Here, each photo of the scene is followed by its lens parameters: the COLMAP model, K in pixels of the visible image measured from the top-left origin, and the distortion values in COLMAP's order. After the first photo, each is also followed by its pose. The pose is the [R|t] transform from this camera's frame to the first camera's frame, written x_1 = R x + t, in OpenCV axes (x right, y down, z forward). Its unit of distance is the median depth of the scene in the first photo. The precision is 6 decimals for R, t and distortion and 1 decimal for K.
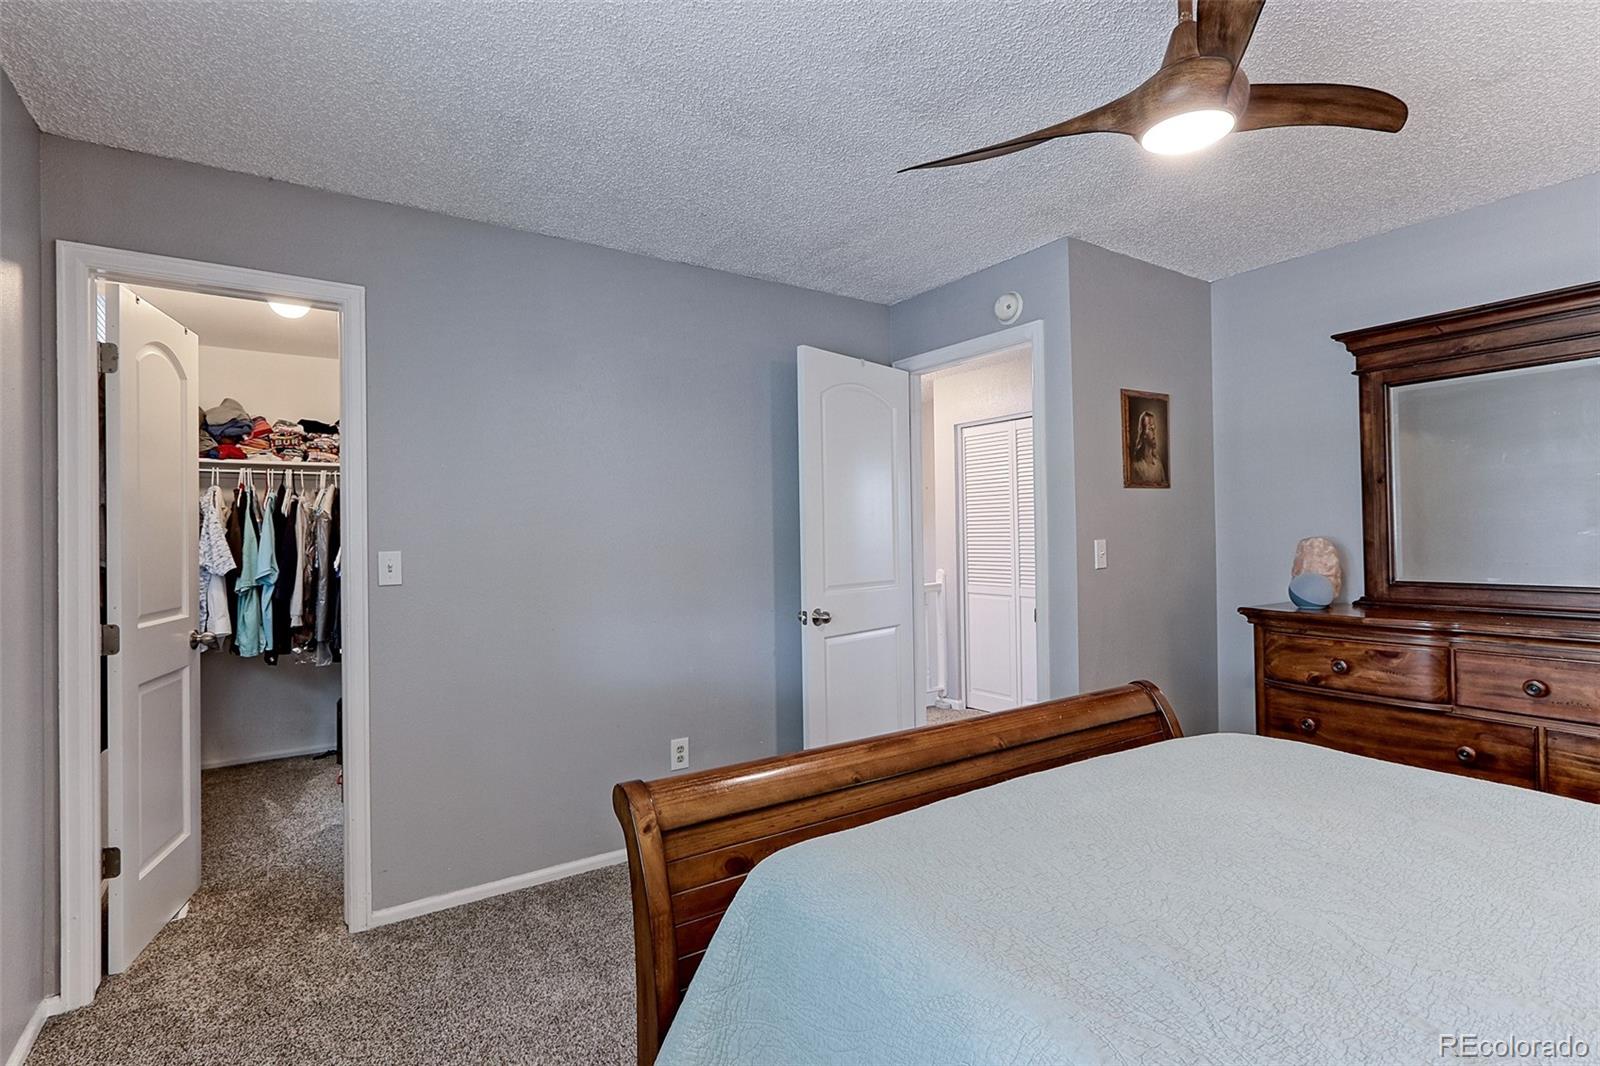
lens RADIAL K [[743.2, 0, 800.0], [0, 743.2, 533.0], [0, 0, 1]] dist [0.003534, 0.000306]
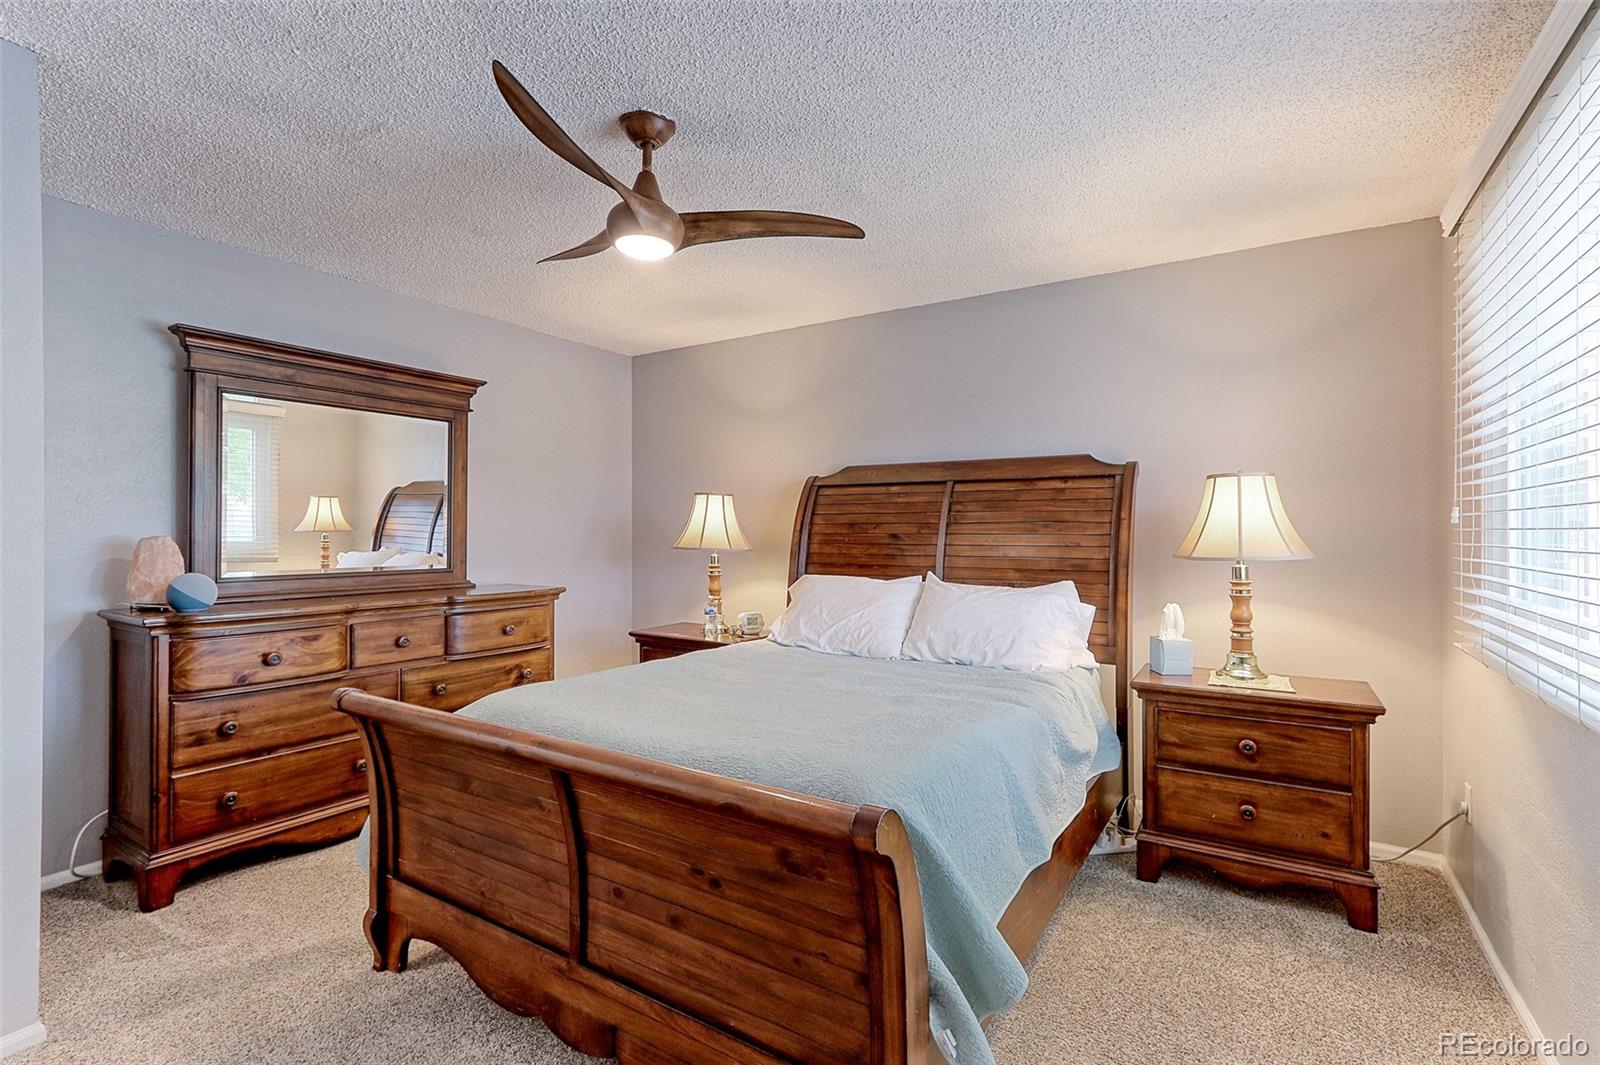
lens RADIAL K [[743.2, 0, 800.0], [0, 743.2, 532.5], [0, 0, 1]] dist [0.003534, 0.000306]
pose [[-0.410018, 0.015122, 0.911952, -0.589071], [-0.003899, 0.999824, -0.018332, 0.020680], [-0.912069, -0.011072, -0.409887, 0.834248]]
